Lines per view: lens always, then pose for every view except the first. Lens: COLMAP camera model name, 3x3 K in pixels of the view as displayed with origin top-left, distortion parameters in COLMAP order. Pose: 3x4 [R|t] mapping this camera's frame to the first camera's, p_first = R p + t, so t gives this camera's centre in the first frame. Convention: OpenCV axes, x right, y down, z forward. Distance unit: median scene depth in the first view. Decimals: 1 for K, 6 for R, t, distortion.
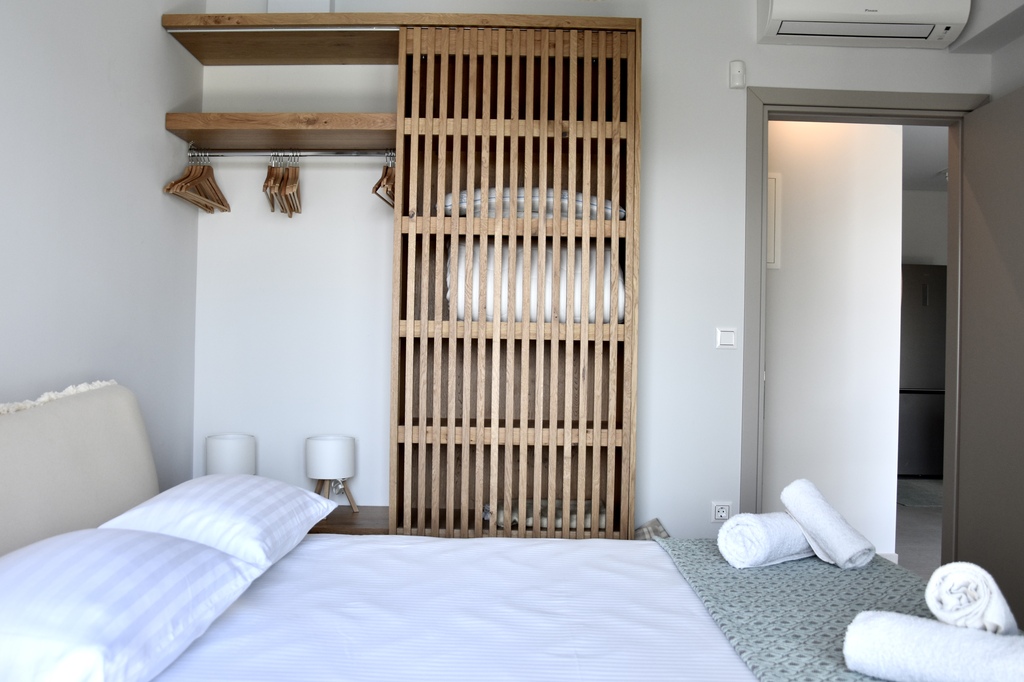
lens RADIAL K [[789.6, 0, 496.5], [0, 789.6, 335.2], [0, 0, 1]] dist [-0.152288, 0.117488]
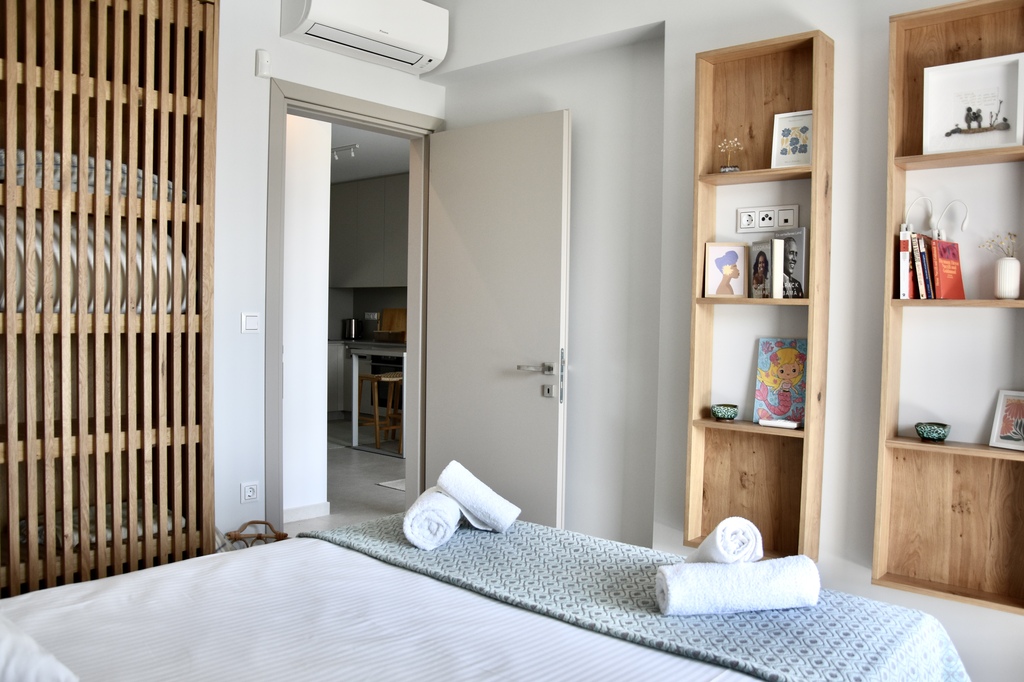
lens RADIAL K [[741.9, 0, 512.0], [0, 741.9, 341.0], [0, 0, 1]] dist [-0.076765, 0.003430]
pose [[0.714792, -0.021558, 0.699005, -0.197232], [-0.011194, 0.999044, 0.042257, -0.025067], [-0.699248, -0.038030, 0.713867, 0.105554]]
